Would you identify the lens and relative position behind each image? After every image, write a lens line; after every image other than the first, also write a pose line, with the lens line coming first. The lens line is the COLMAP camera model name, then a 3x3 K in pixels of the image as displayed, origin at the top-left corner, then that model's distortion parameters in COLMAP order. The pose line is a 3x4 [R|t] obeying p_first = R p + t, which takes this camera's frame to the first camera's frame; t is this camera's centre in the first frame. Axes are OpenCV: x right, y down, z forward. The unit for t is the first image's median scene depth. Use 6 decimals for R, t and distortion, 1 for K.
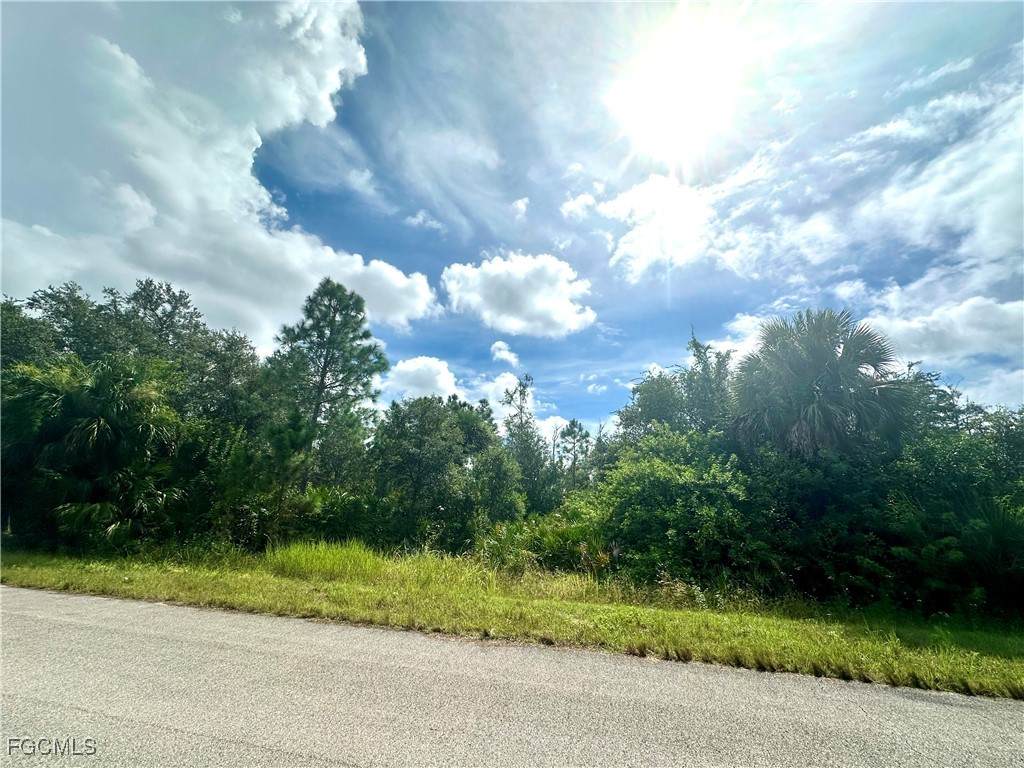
lens RADIAL K [[418.9, 0, 506.8], [0, 418.9, 375.8], [0, 0, 1]] dist [0.000099, -0.000435]
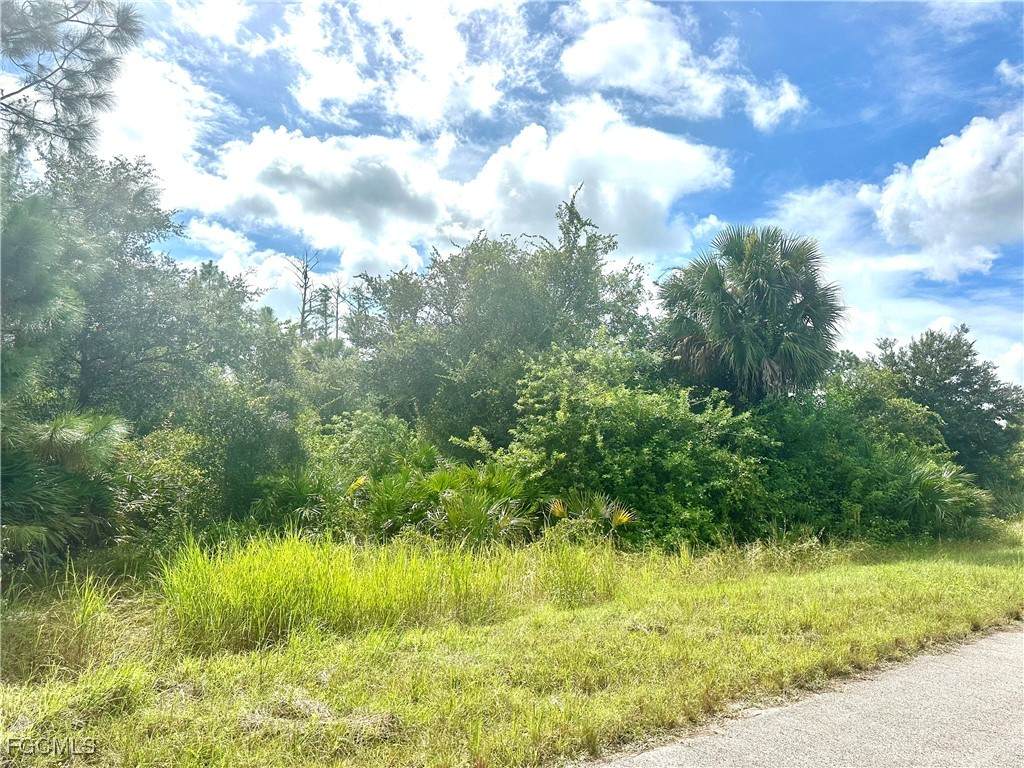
lens RADIAL K [[743.7, 0, 512.9], [0, 743.7, 405.8], [0, 0, 1]] dist [0.077936, -0.060974]
pose [[0.589625, 0.045323, 0.806404, -0.655098], [-0.269049, 0.952422, 0.143193, 0.090182], [-0.761548, -0.301393, 0.573766, 0.349740]]
